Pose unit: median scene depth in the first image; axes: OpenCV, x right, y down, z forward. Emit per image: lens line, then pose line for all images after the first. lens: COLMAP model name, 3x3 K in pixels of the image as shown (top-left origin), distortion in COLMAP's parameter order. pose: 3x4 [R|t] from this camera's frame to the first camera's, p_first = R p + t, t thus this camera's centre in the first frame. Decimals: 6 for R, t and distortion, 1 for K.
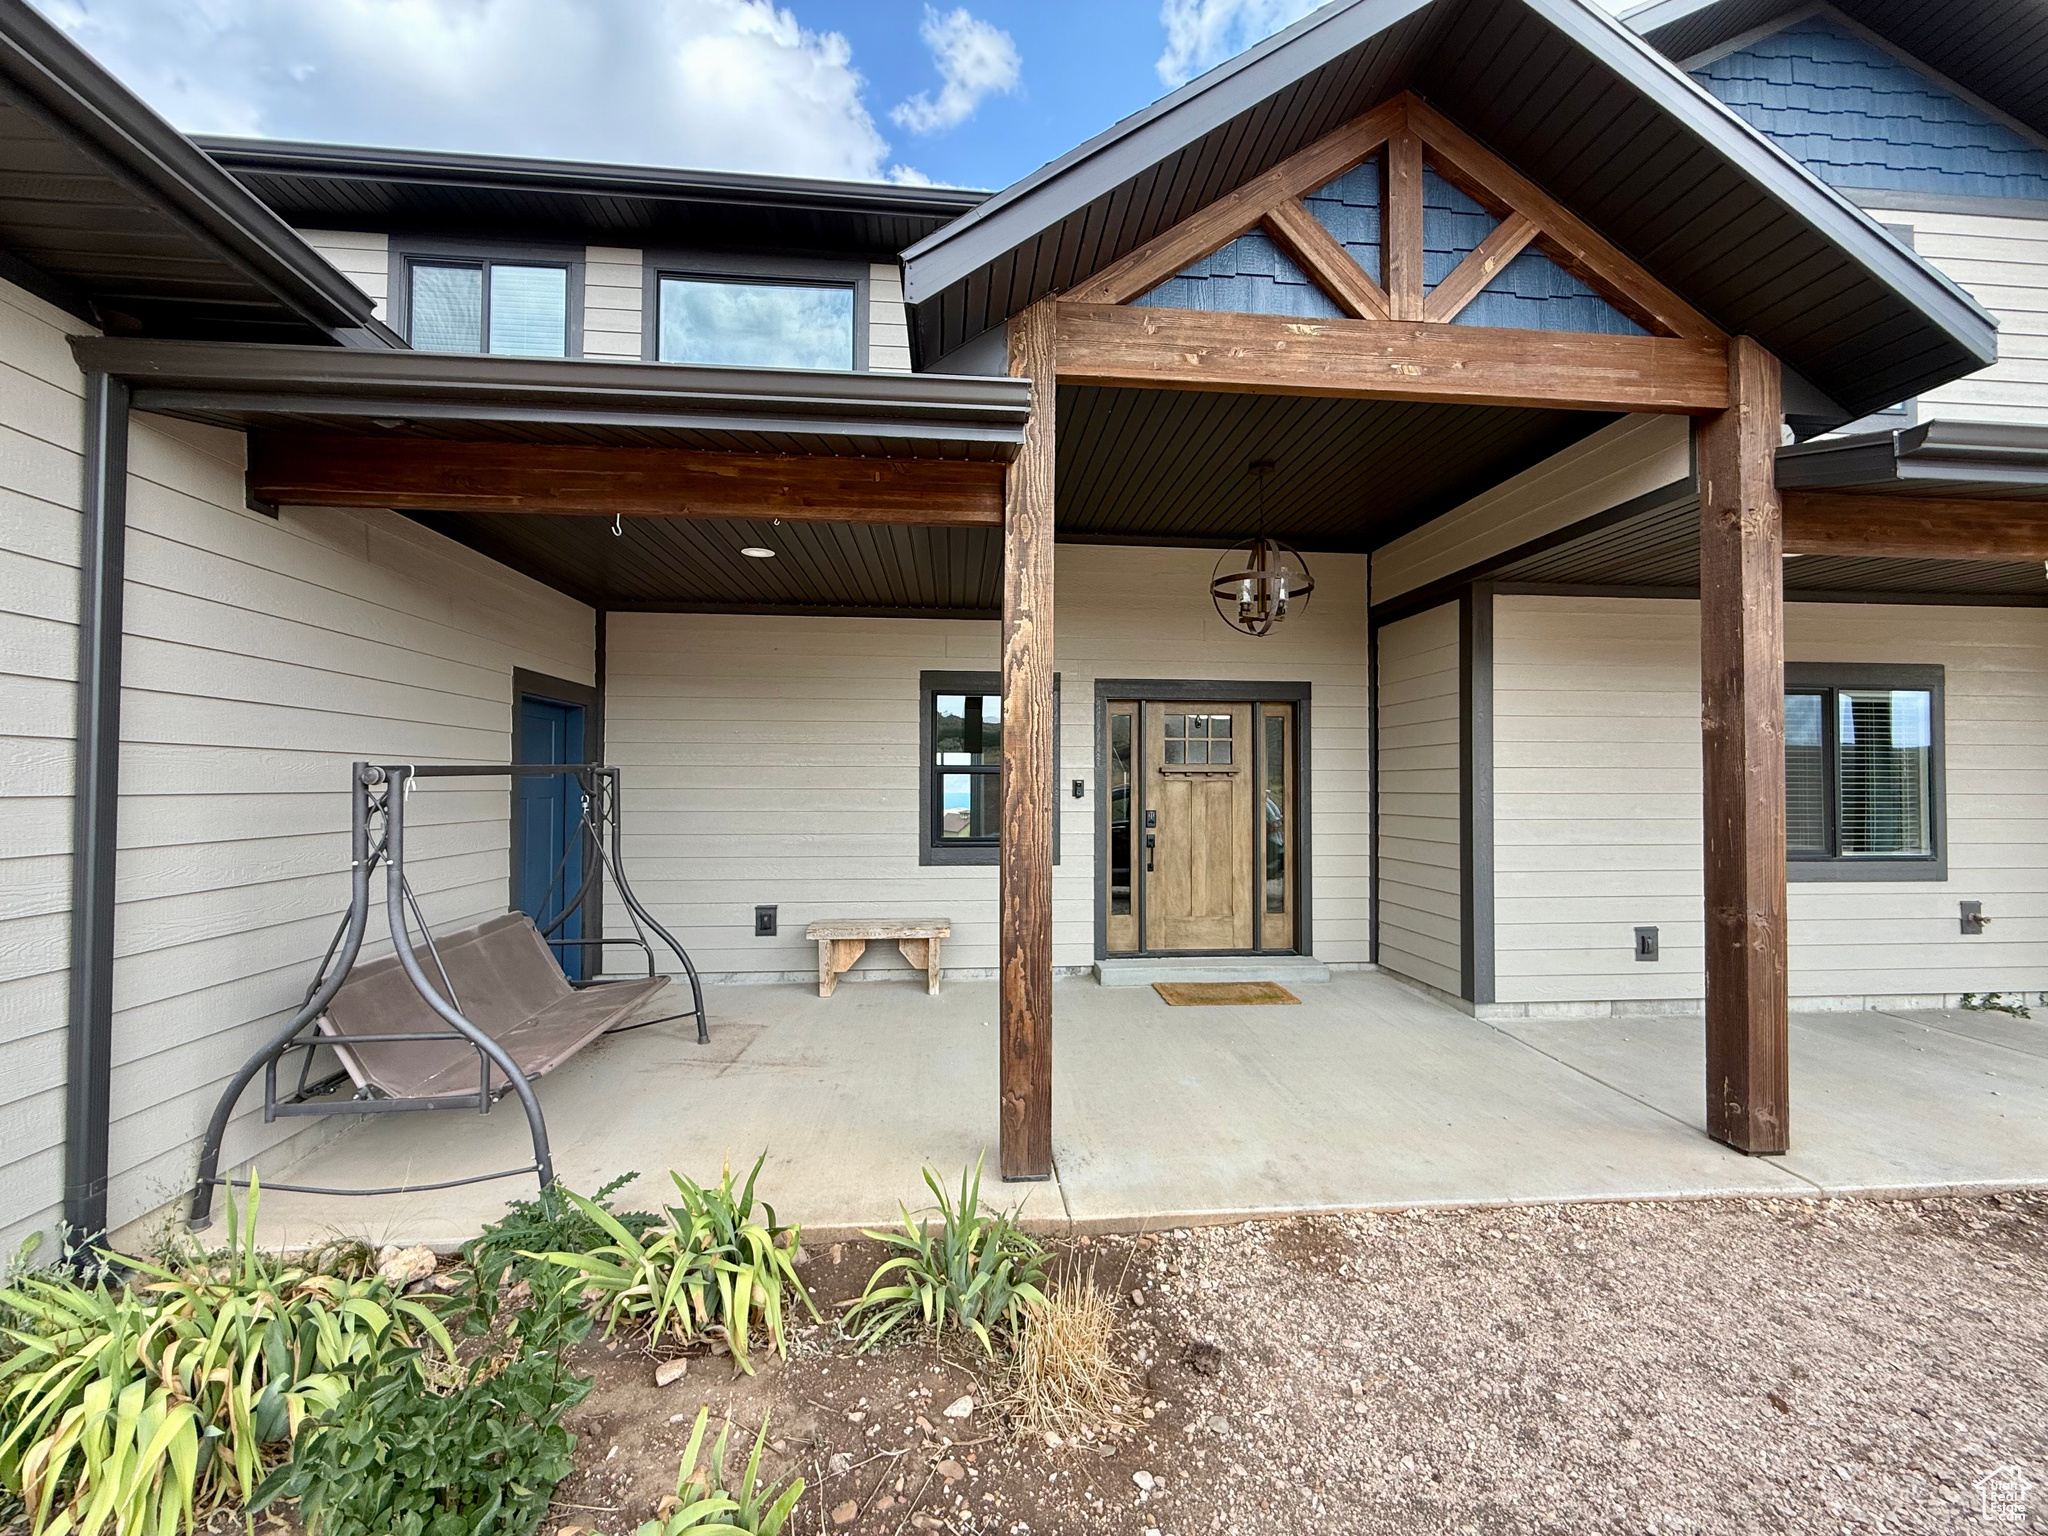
lens RADIAL K [[814.8, 0, 1024.0], [0, 814.8, 768.0], [0, 0, 1]] dist [0.000440, 0.000023]
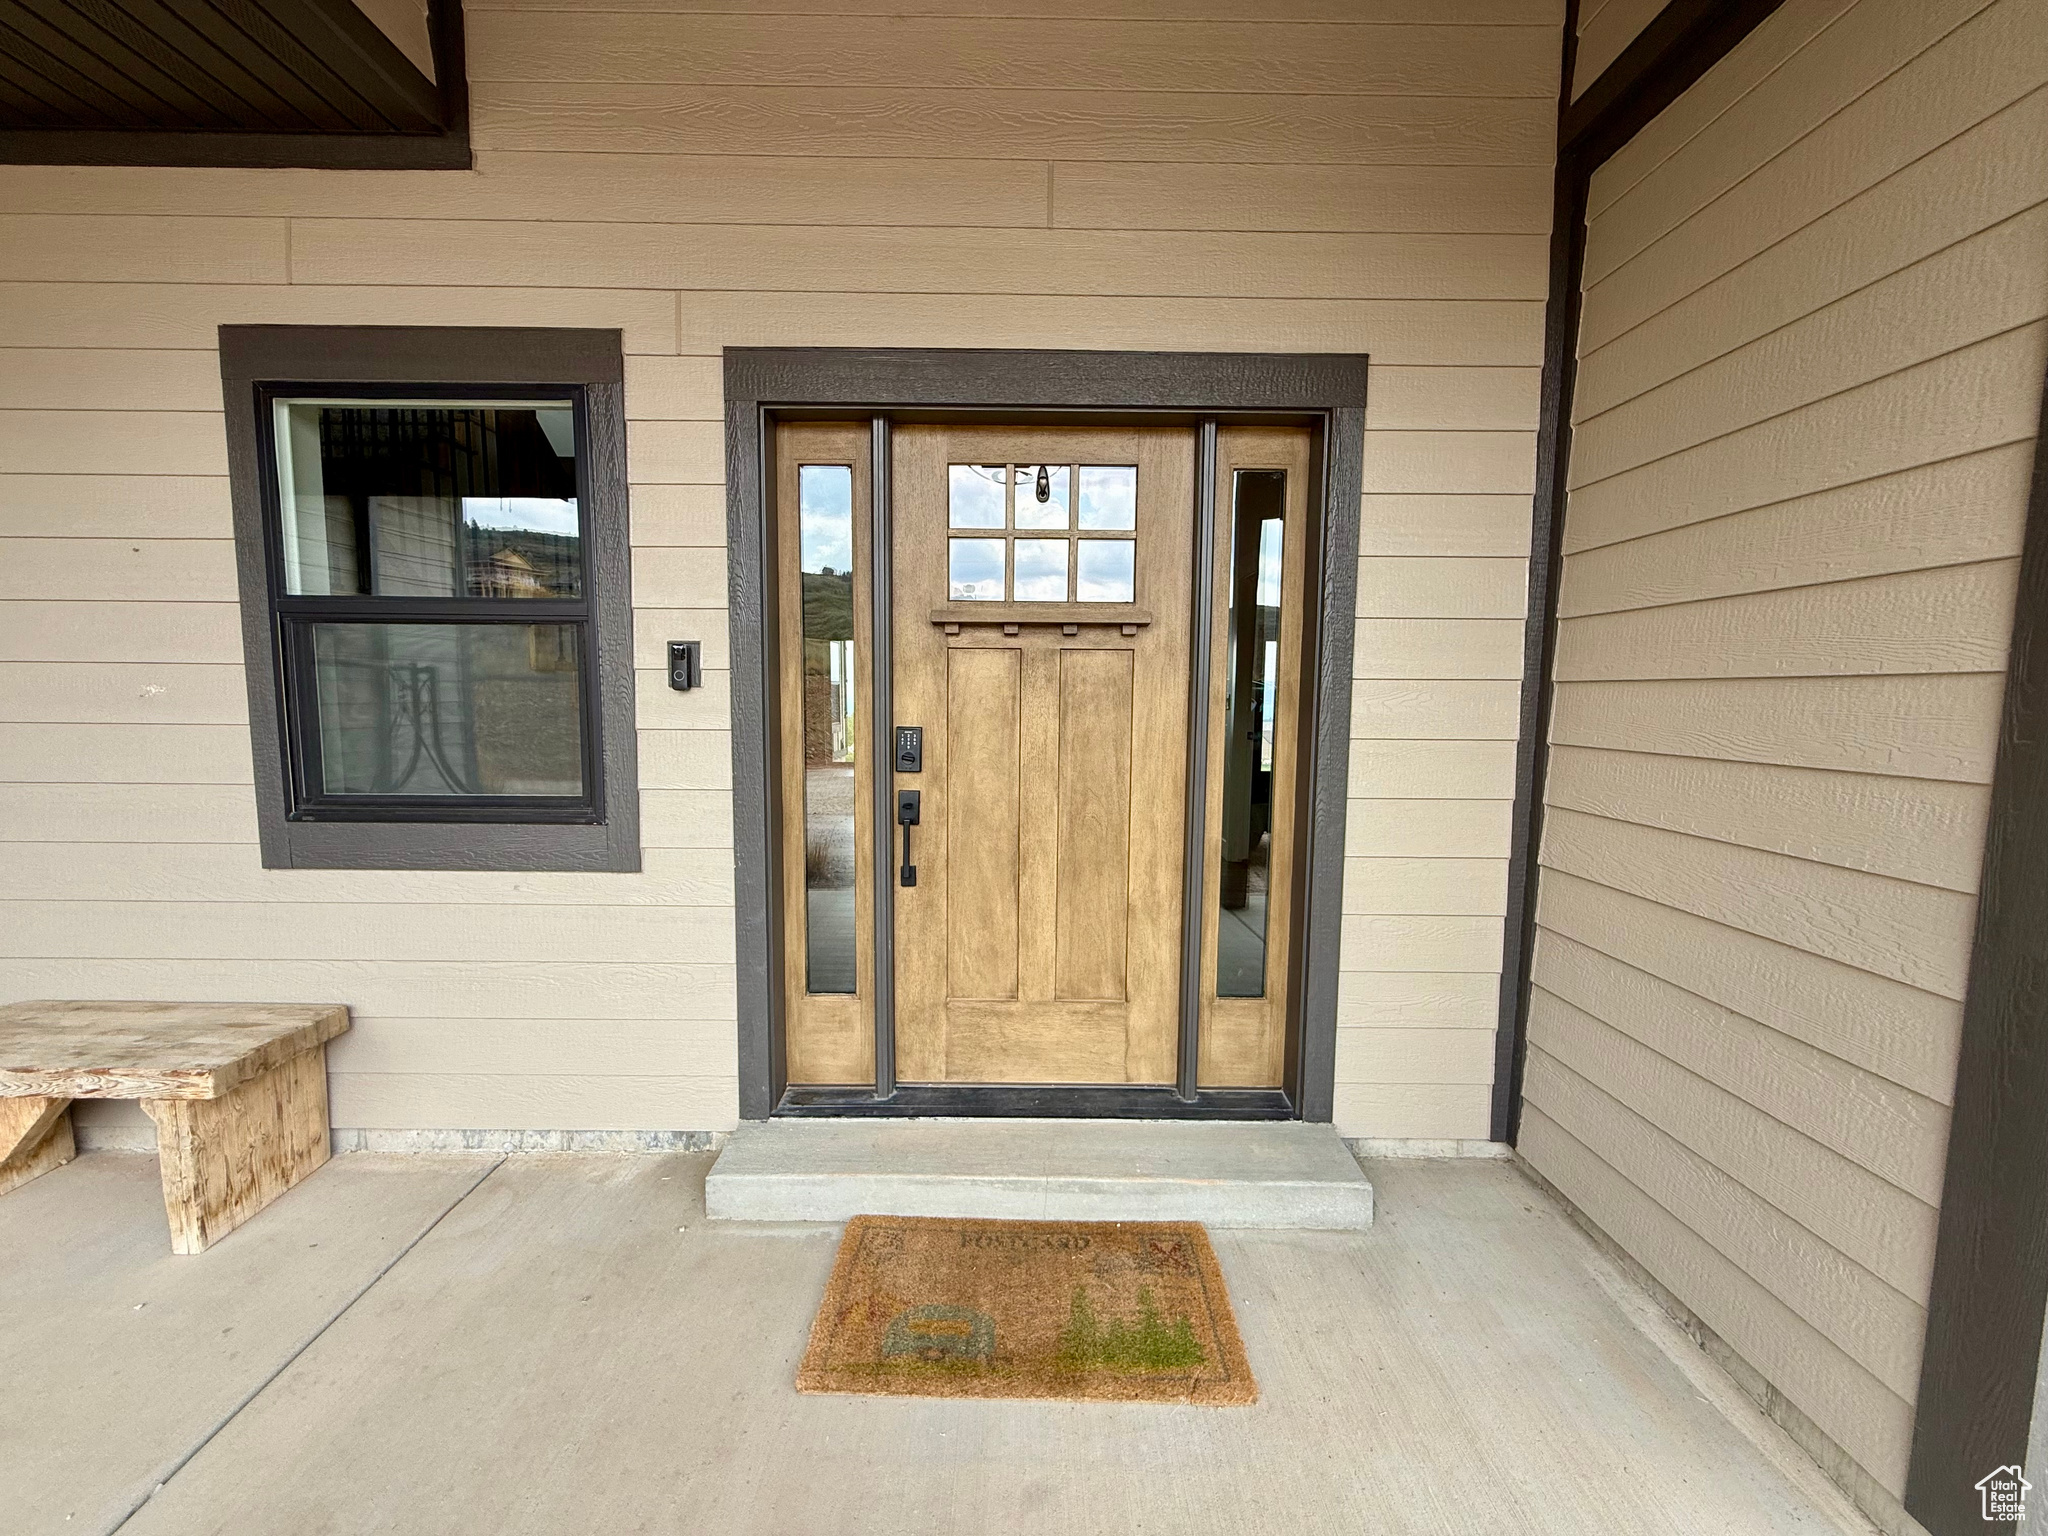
lens RADIAL K [[814.8, 0, 1024.0], [0, 814.8, 768.0], [0, 0, 1]] dist [0.000440, 0.000023]
pose [[0.996231, 0.014980, -0.085434, 0.240170], [-0.005060, 0.993333, 0.115170, 0.027411], [0.086590, -0.114303, 0.989665, 0.629470]]
